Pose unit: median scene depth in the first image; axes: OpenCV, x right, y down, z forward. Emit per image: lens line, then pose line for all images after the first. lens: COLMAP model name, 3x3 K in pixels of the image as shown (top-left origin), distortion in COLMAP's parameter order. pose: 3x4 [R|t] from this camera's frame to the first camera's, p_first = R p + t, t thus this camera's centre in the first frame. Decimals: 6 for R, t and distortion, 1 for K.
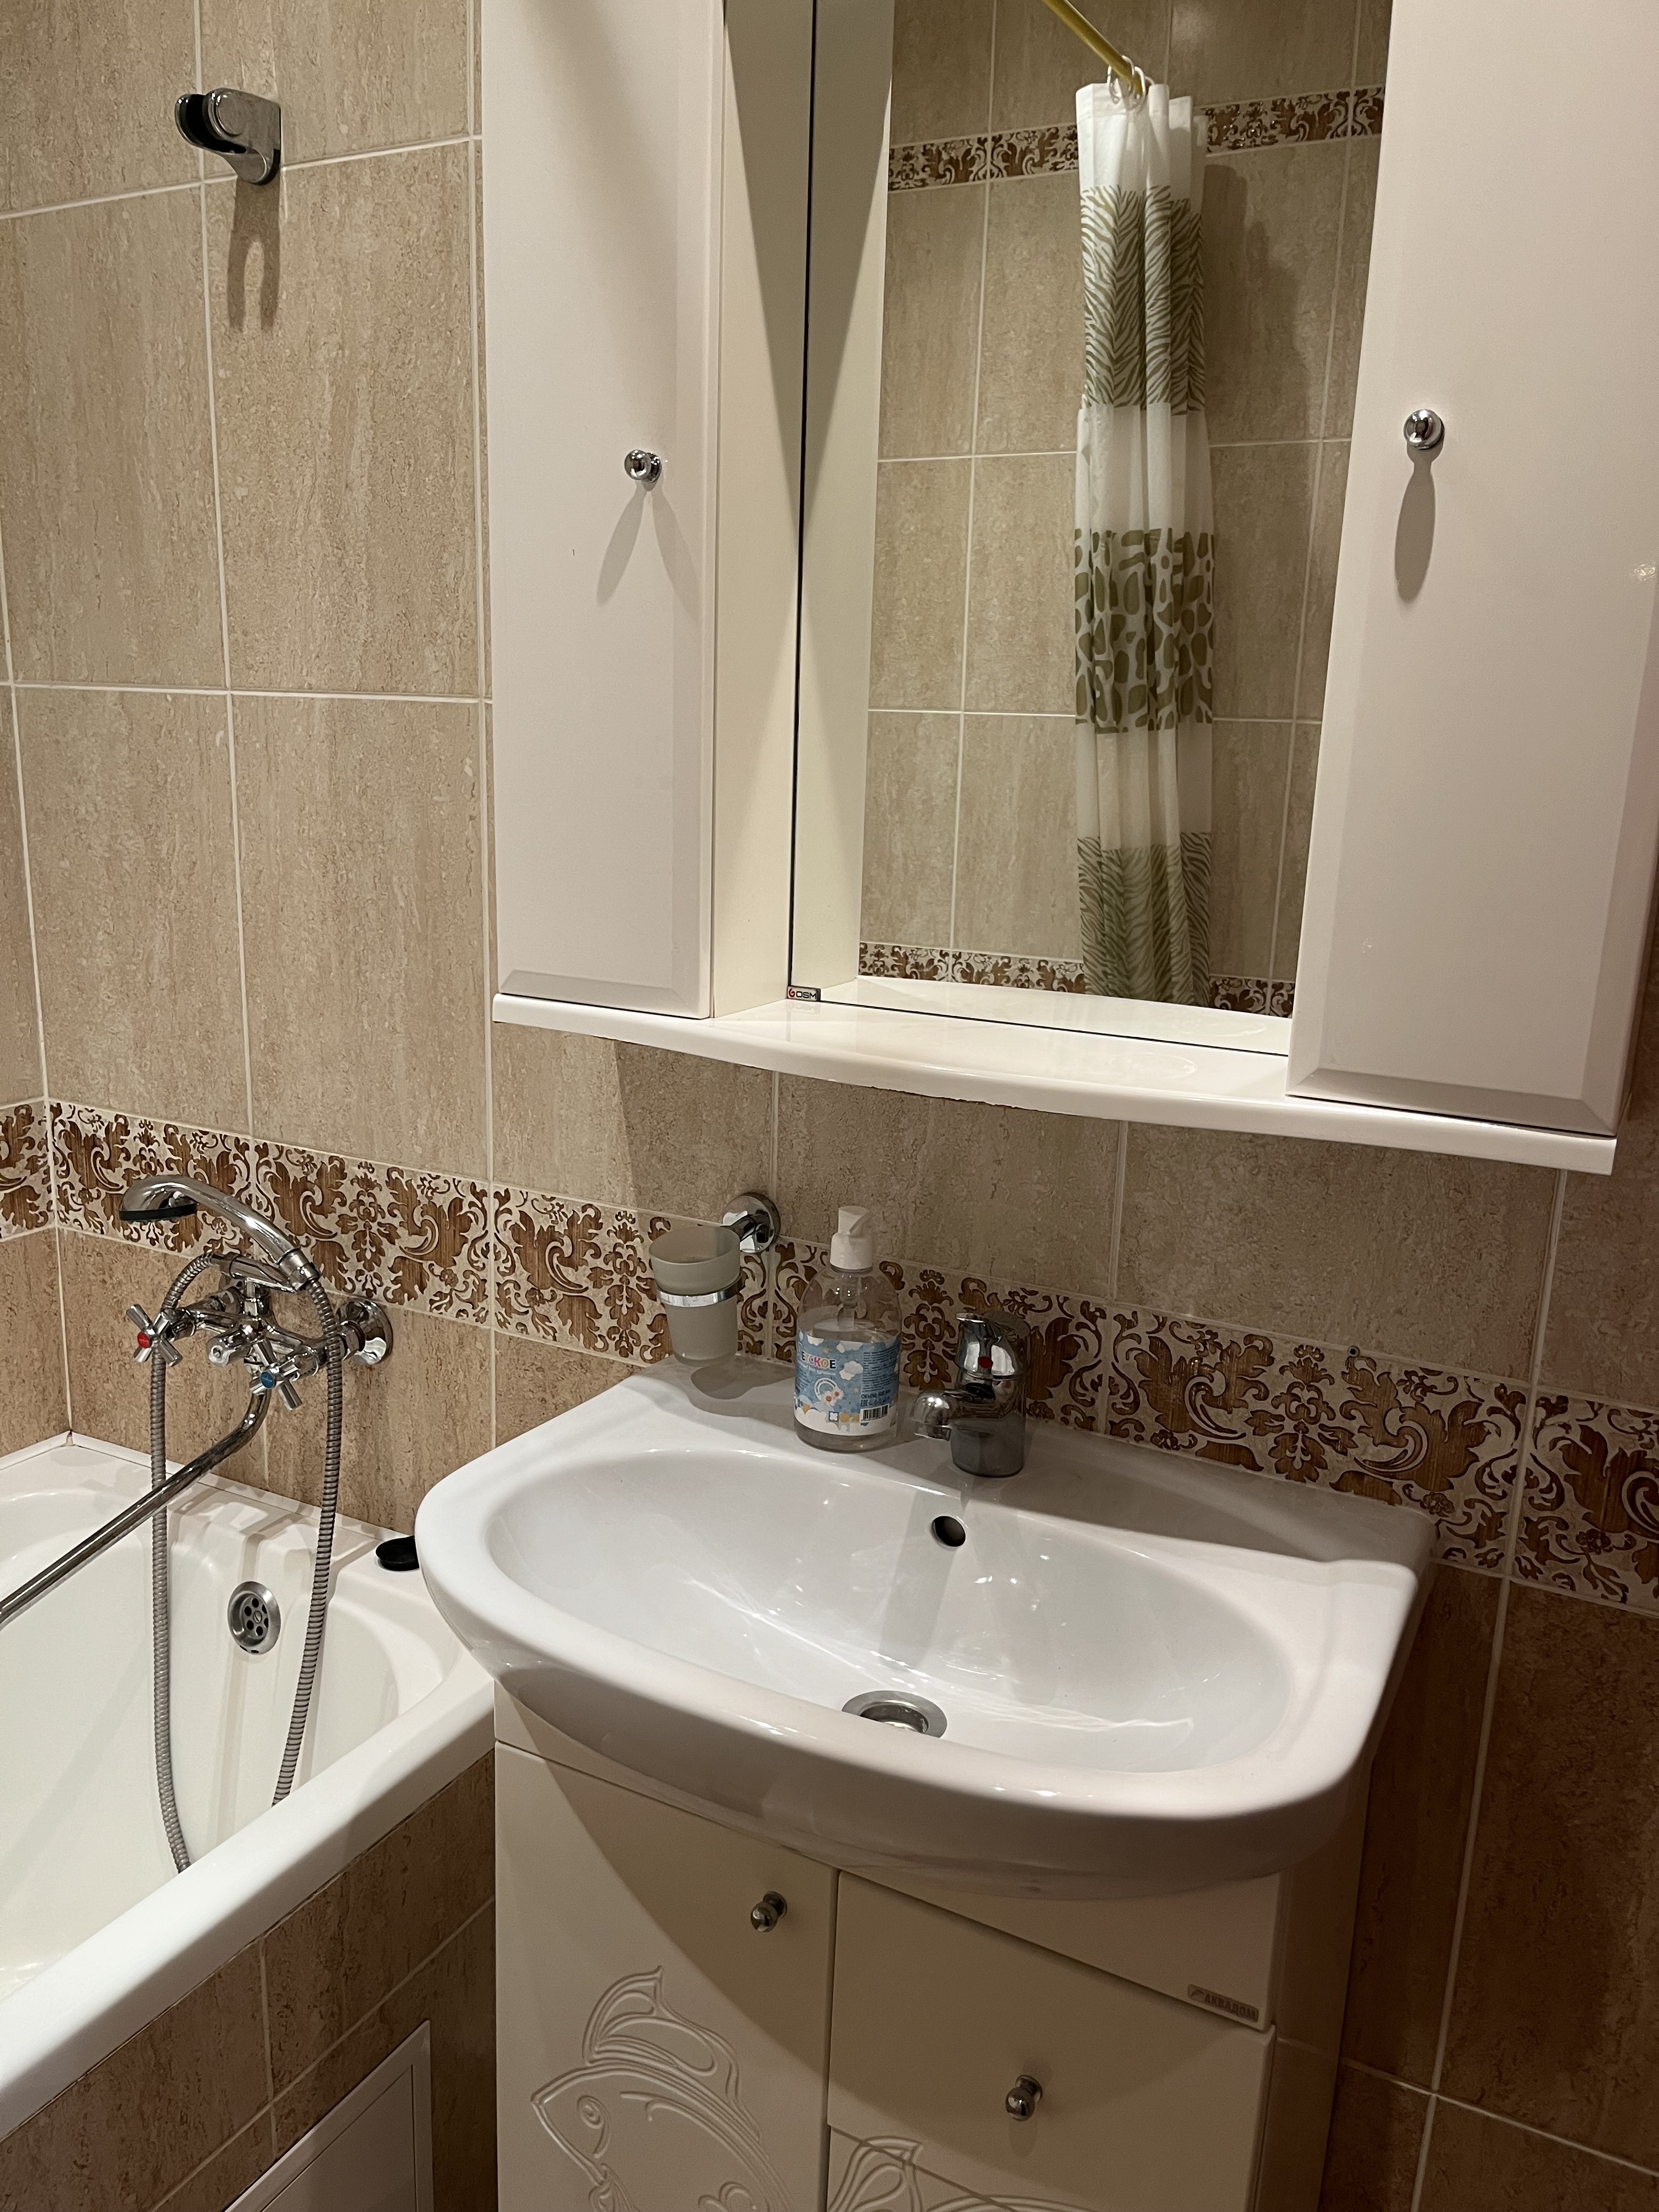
lens RADIAL K [[1683.2, 0, 828.7], [0, 1683.2, 1117.3], [0, 0, 1]] dist [0.058588, -0.088559]
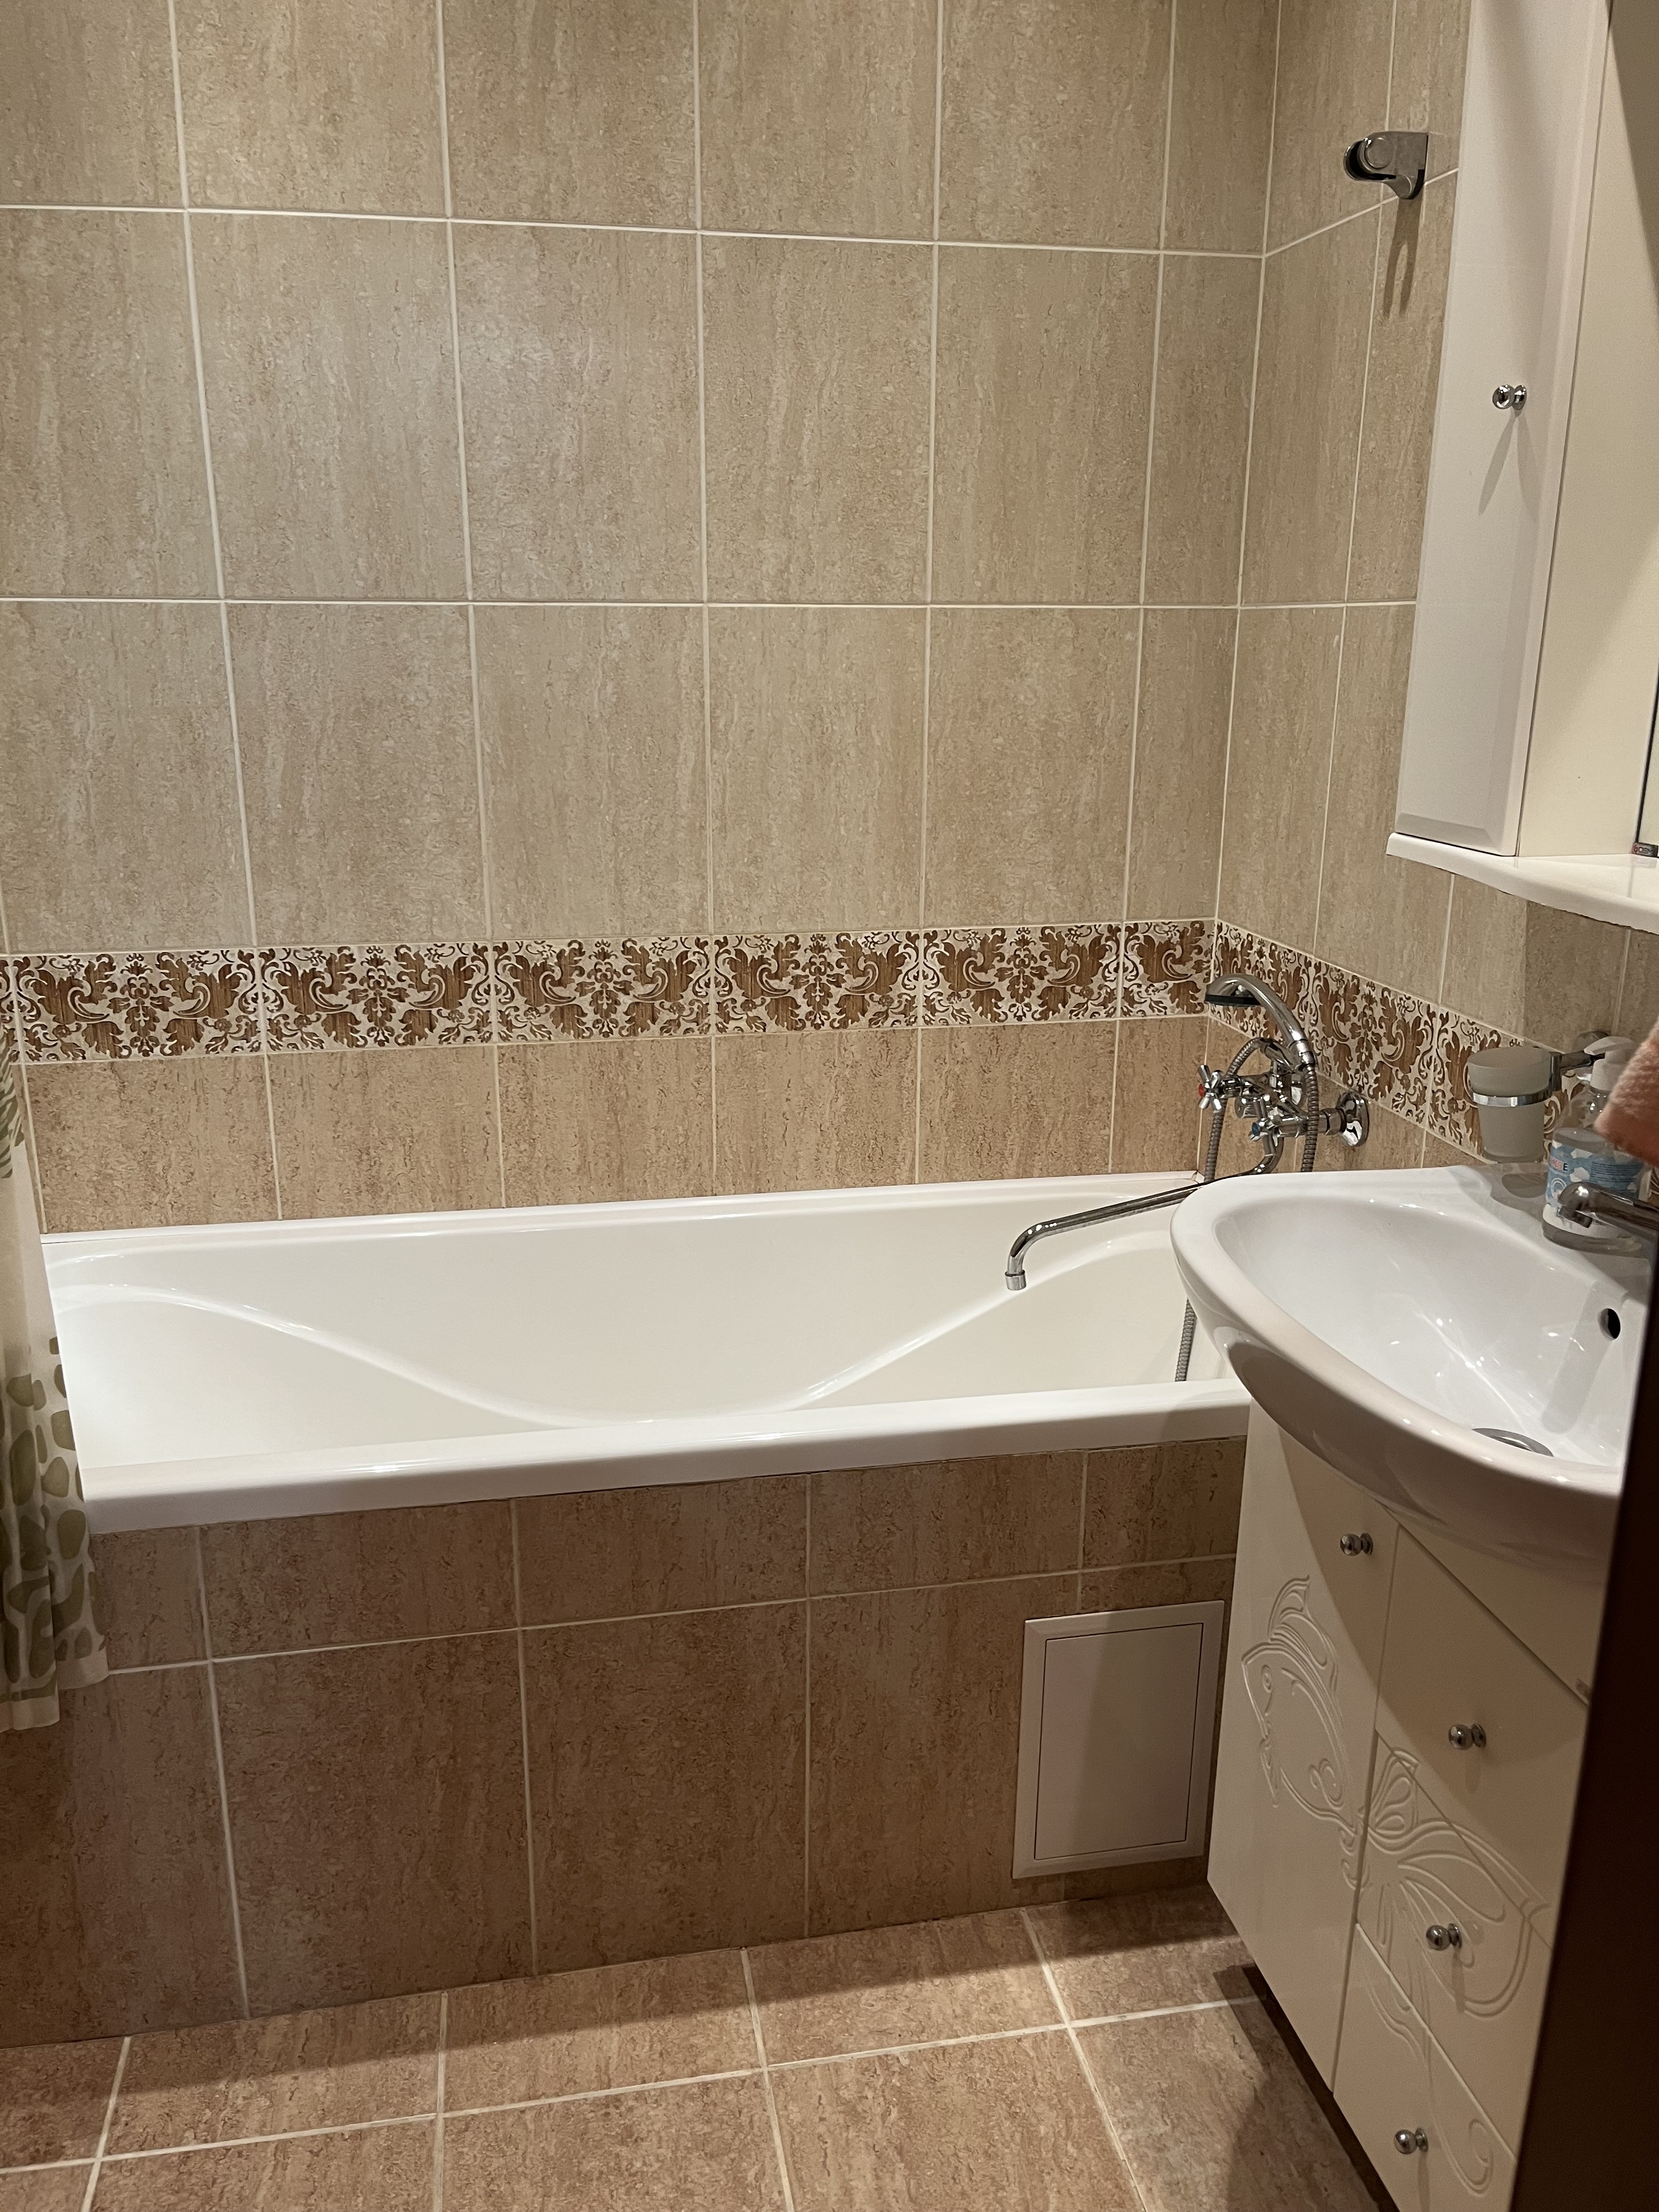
lens RADIAL K [[1683.2, 0, 828.7], [0, 1683.2, 1117.3], [0, 0, 1]] dist [0.058588, -0.088559]
pose [[0.627162, 0.188309, -0.755783, 0.451194], [-0.165155, 0.980421, 0.107231, 0.058396], [0.761178, 0.057570, 0.645983, -0.109293]]
